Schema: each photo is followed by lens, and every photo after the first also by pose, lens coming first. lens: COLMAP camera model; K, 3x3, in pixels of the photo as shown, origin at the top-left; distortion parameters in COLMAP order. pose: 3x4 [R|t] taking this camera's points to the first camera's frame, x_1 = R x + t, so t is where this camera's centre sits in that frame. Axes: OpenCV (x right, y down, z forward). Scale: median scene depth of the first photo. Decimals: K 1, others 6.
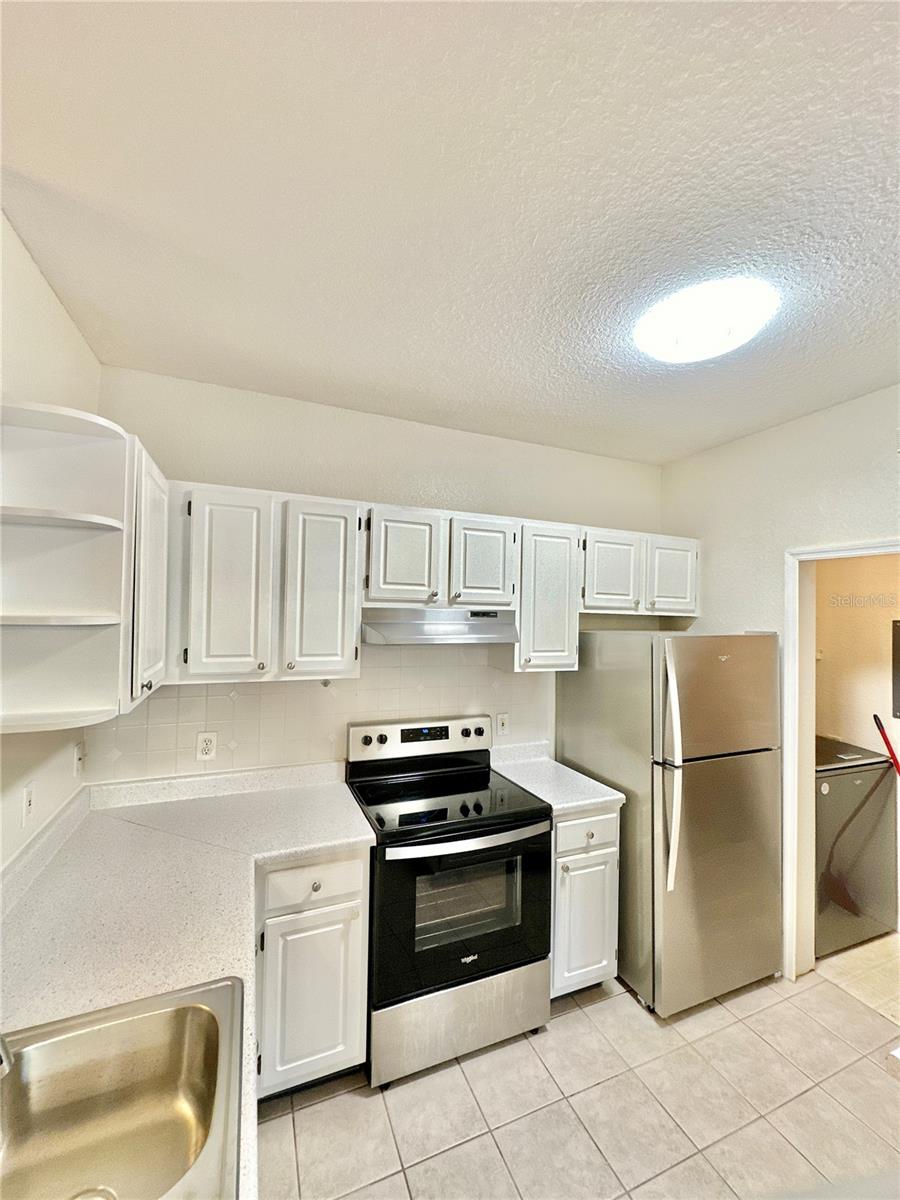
lens RADIAL K [[478.2, 0, 449.7], [0, 478.2, 601.4], [0, 0, 1]] dist [-0.002538, 0.000604]
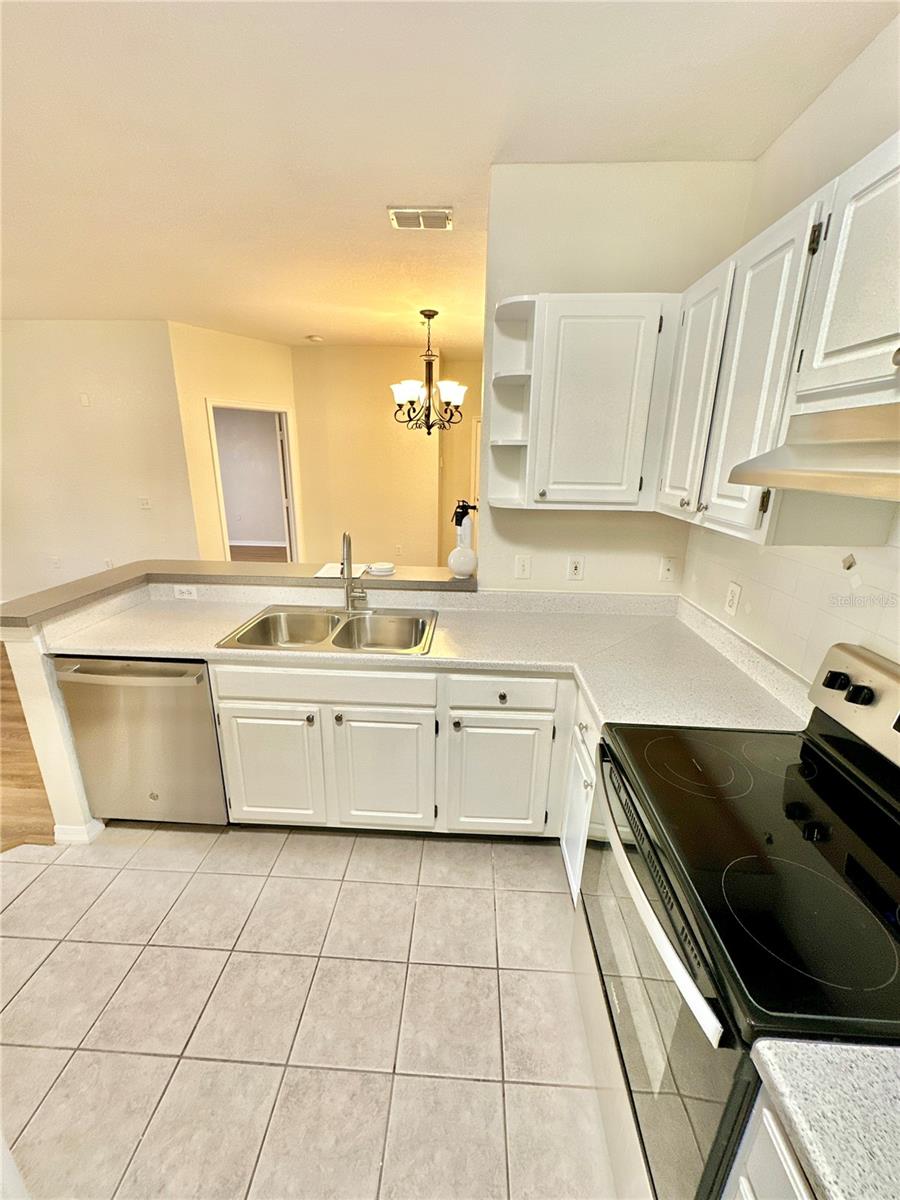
lens RADIAL K [[478.1, 0, 450.0], [0, 478.1, 600.0], [0, 0, 1]] dist [-0.000031, 0.000217]
pose [[-0.430805, 0.240154, -0.869904, 0.483624], [-0.003533, 0.963485, 0.267738, 0.066832], [0.902438, 0.118416, -0.414226, 0.874627]]
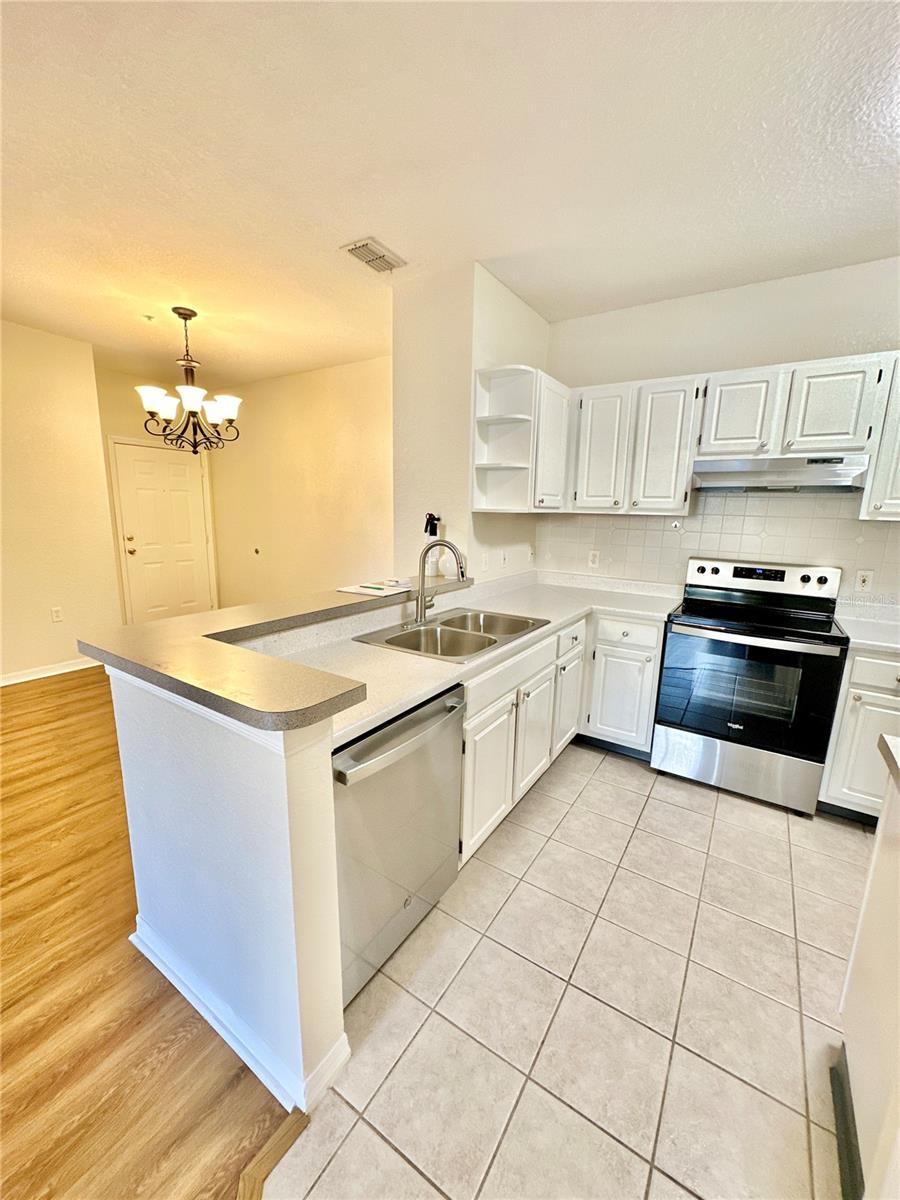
lens RADIAL K [[478.2, 0, 449.7], [0, 478.2, 601.4], [0, 0, 1]] dist [-0.002538, 0.000604]
pose [[0.560161, 0.150785, -0.814545, 0.544470], [0.008071, 0.982254, 0.187381, 0.135190], [0.828345, -0.111537, 0.549003, -0.299966]]
